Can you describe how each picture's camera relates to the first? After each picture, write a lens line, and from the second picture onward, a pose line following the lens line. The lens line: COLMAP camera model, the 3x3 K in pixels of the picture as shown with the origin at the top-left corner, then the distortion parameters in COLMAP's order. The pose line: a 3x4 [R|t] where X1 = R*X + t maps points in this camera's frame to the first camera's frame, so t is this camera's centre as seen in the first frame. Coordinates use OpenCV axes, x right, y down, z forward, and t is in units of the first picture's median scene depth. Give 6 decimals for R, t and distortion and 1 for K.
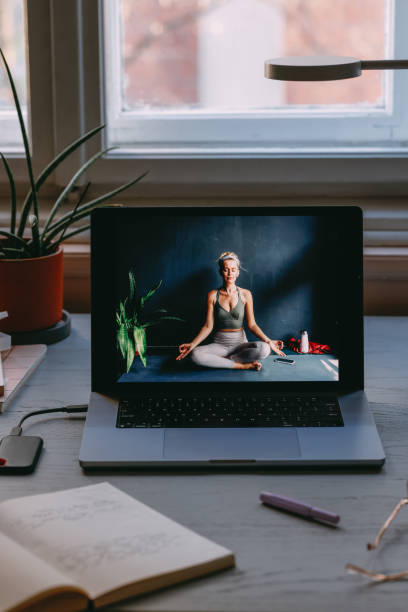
lens RADIAL K [[1730.5, 0, 204.1], [0, 1730.5, 415.1], [0, 0, 1]] dist [-0.016882, 0.715565]
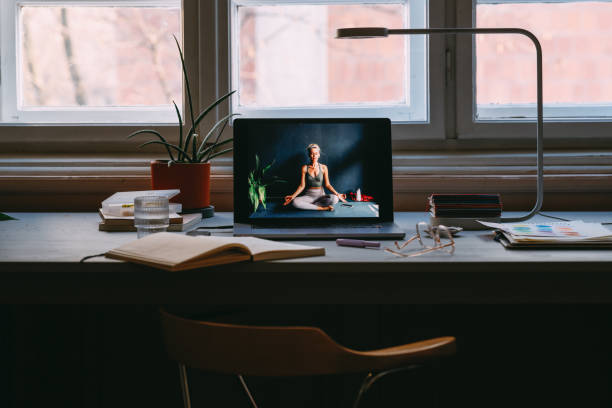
lens RADIAL K [[1730.5, 0, 305.3], [0, 1730.5, 320.3], [0, 0, 1]] dist [-0.016882, 0.715565]
pose [[0.999367, -0.002127, 0.035522, -0.055454], [0.008831, 0.981812, -0.189650, 0.403329], [-0.034473, 0.189844, 0.981209, -0.651848]]
